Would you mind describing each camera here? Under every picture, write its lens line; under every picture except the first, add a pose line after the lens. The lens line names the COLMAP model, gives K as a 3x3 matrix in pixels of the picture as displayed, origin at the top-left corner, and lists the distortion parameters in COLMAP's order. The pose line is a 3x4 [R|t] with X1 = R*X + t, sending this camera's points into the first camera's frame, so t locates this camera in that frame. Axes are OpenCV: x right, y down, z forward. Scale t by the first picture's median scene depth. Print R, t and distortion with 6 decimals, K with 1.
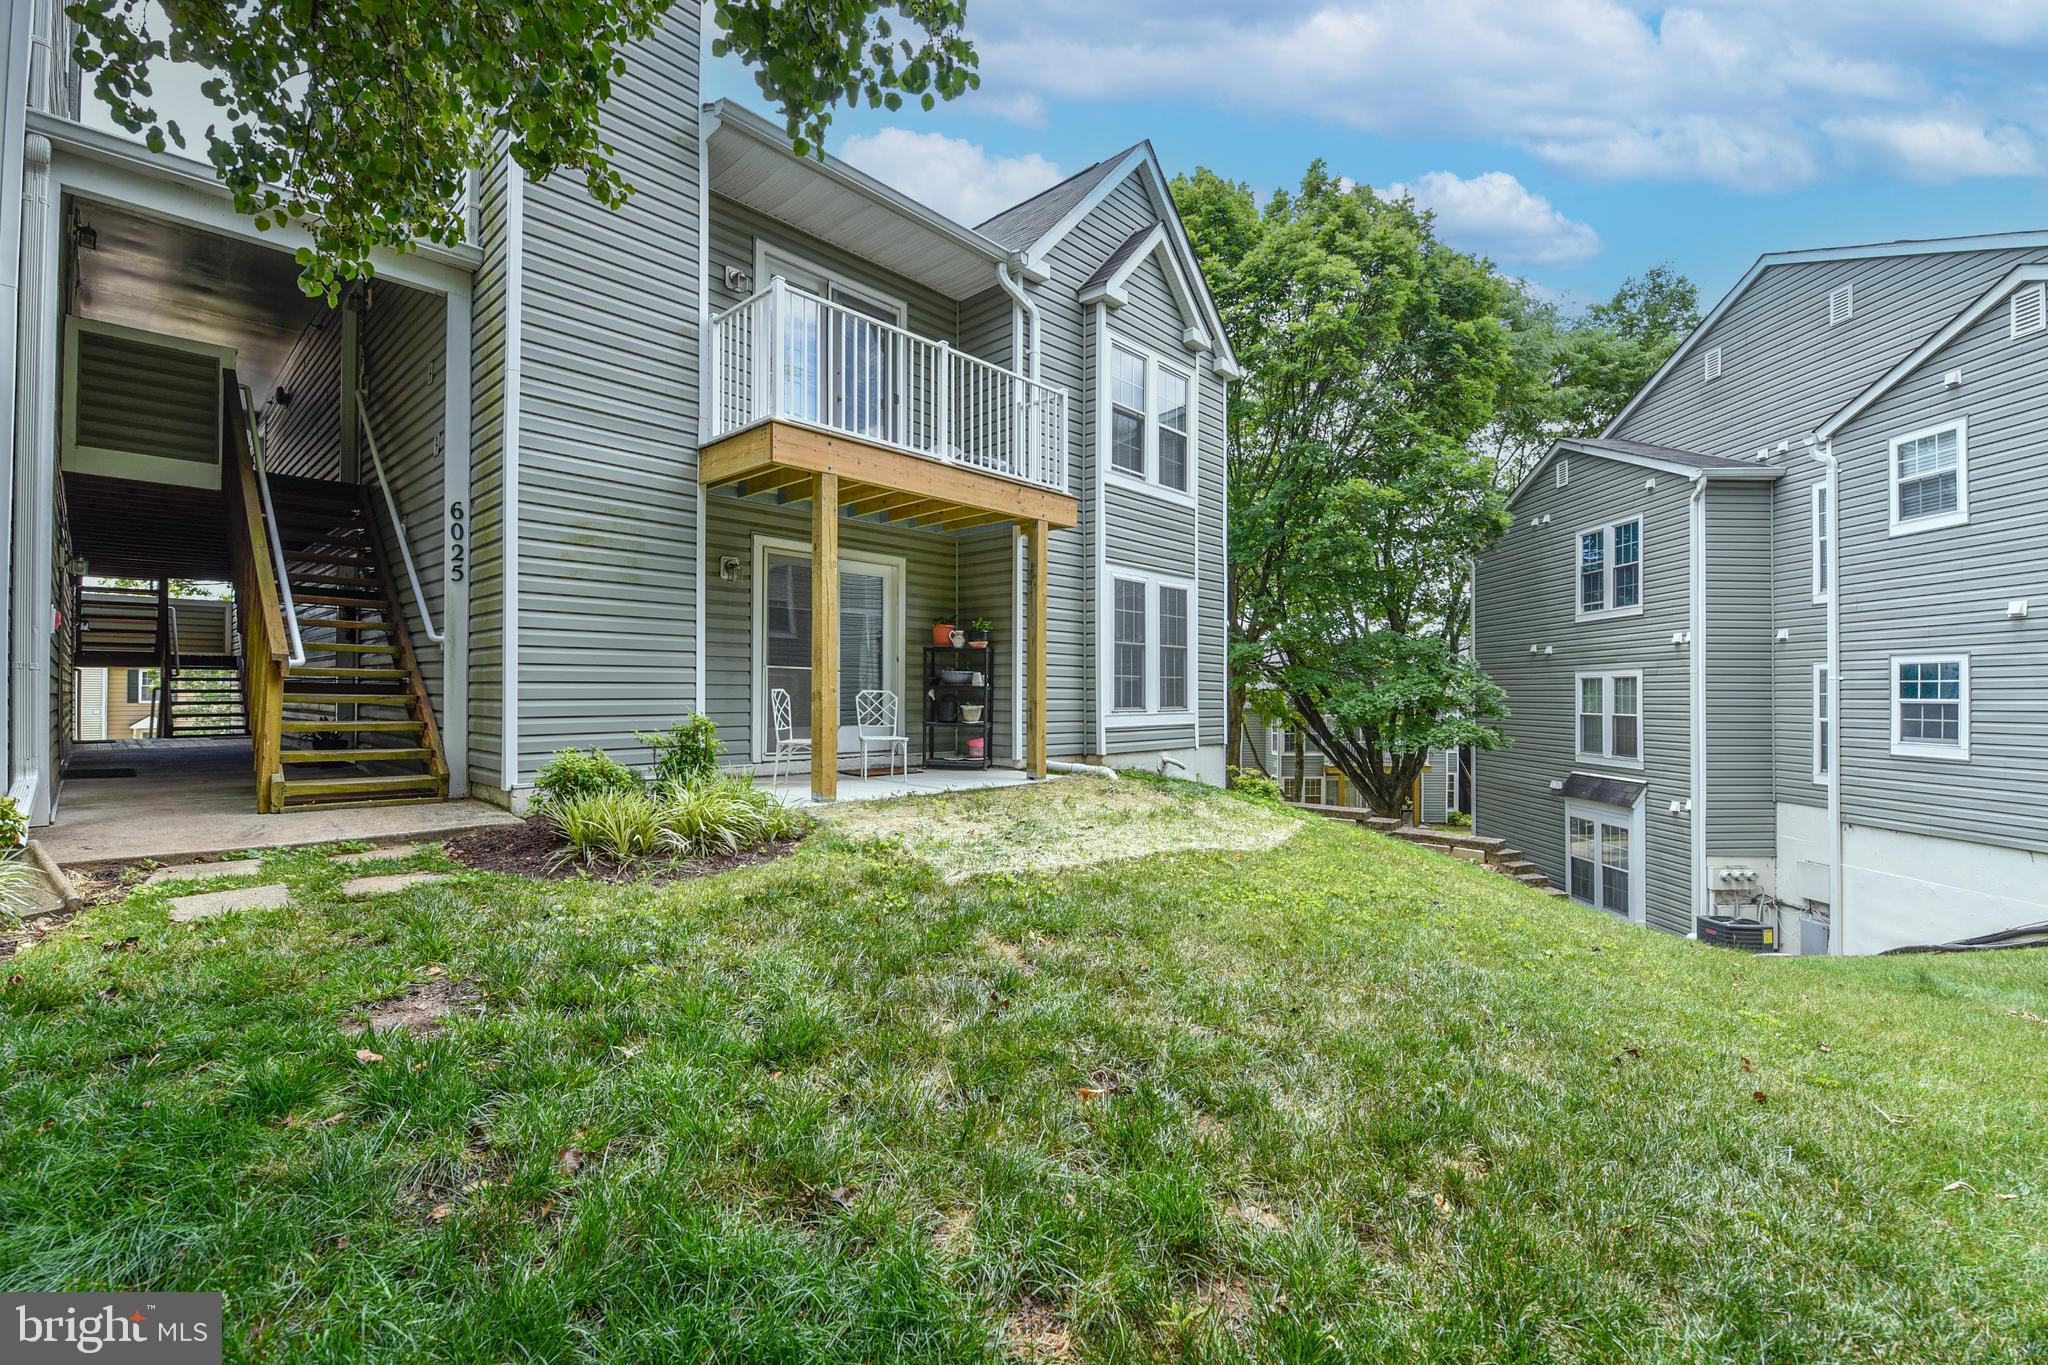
lens RADIAL K [[911.4, 0, 1020.0], [0, 911.4, 696.1], [0, 0, 1]] dist [0.019252, -0.011074]
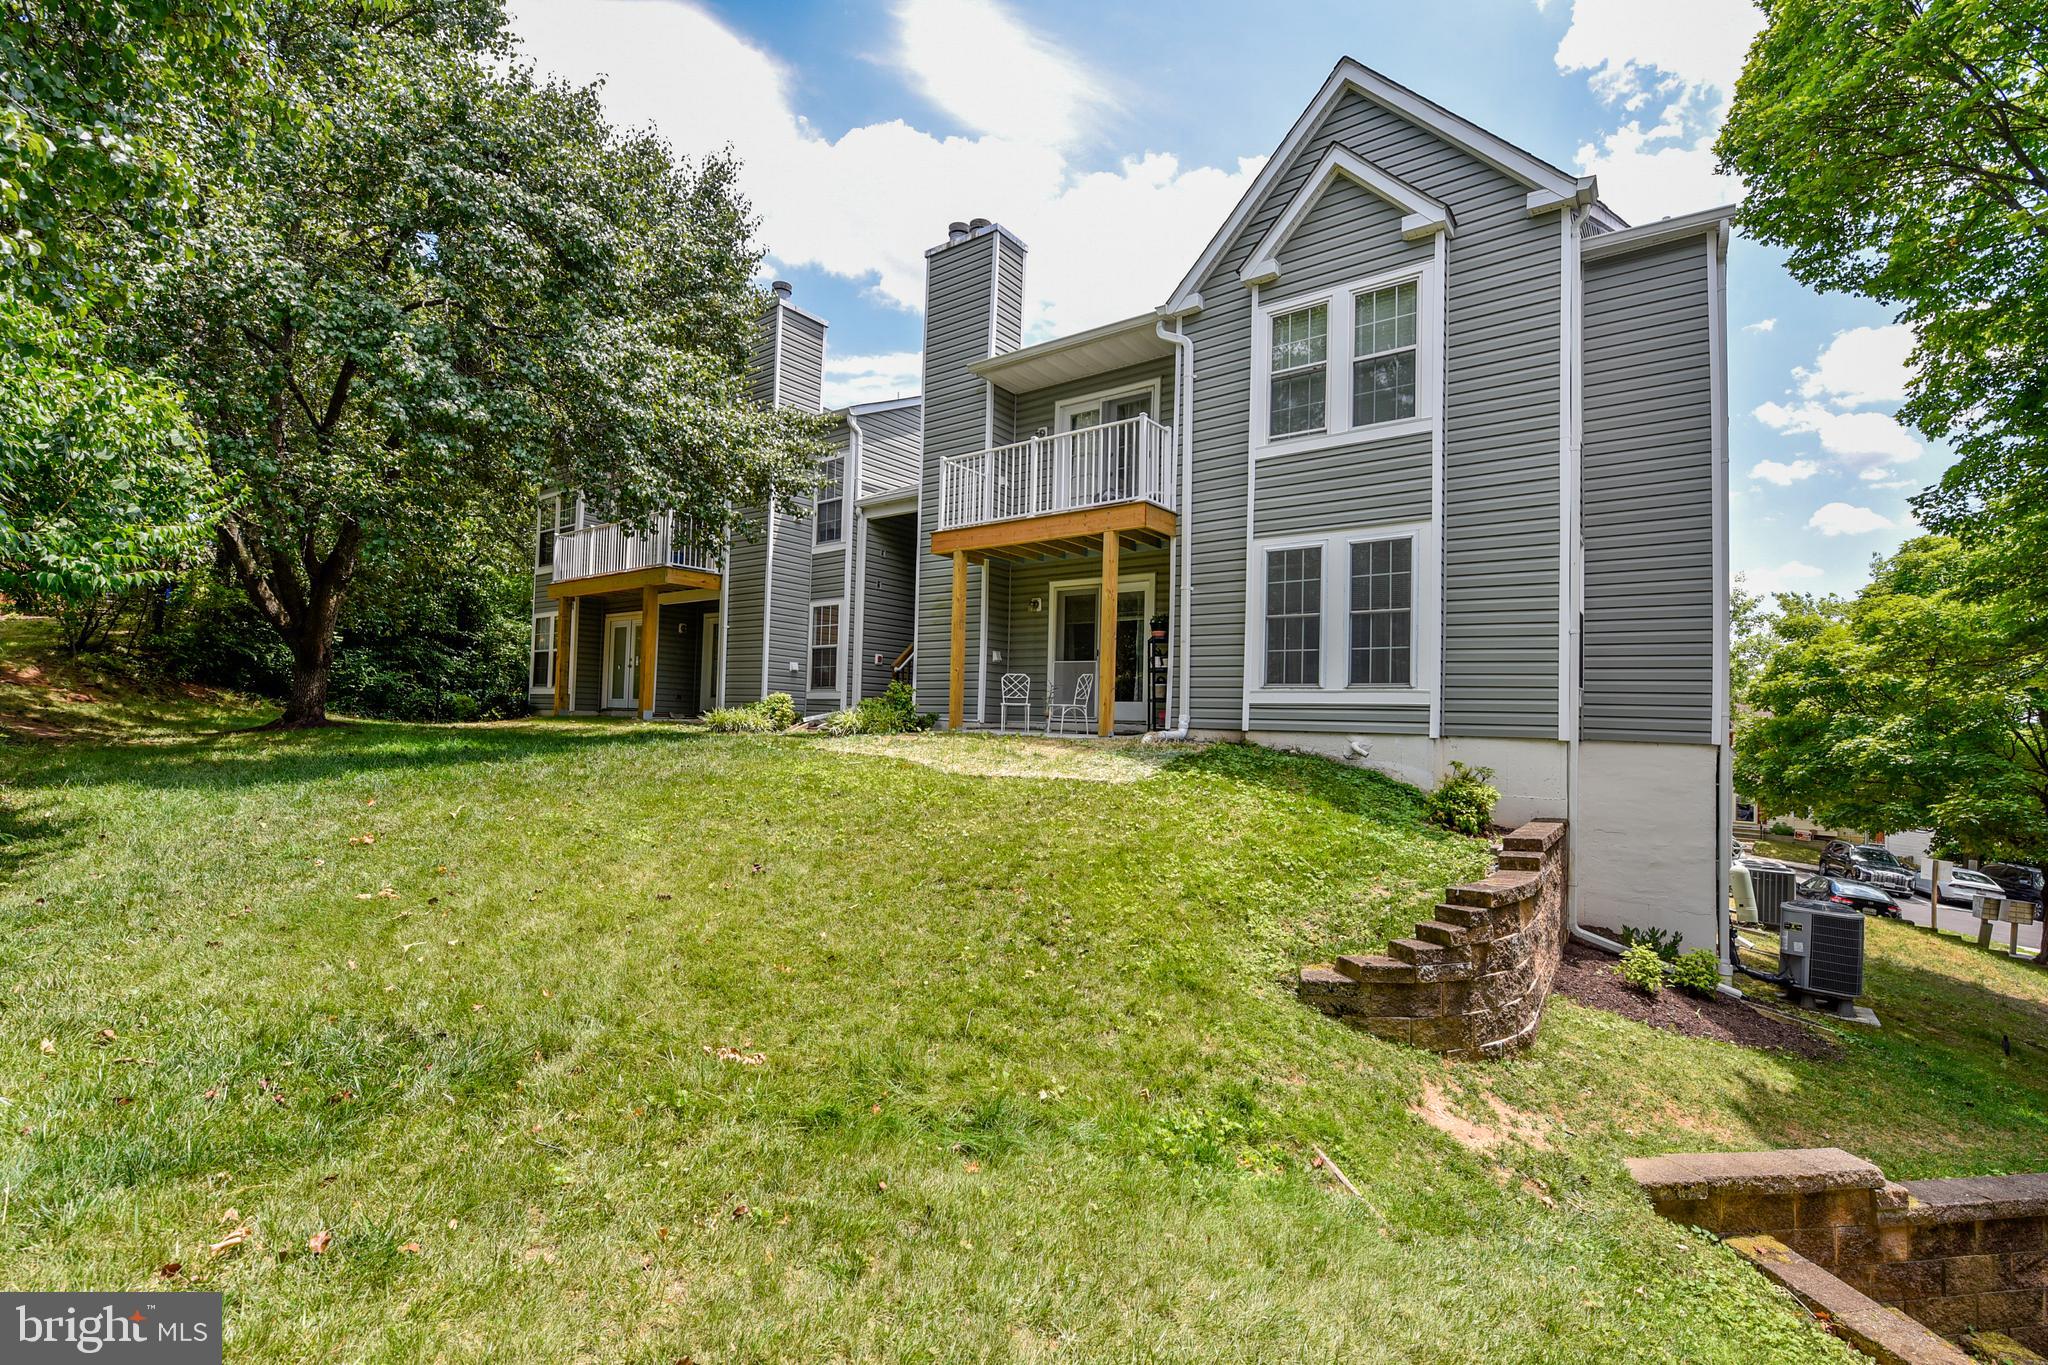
lens RADIAL K [[911.4, 0, 1020.0], [0, 911.4, 696.1], [0, 0, 1]] dist [0.019252, -0.011074]
pose [[0.031227, -0.016425, -0.999377, 1.175450], [-0.020636, 0.999641, -0.017074, 0.052270], [0.999299, 0.021156, 0.030877, 0.760066]]
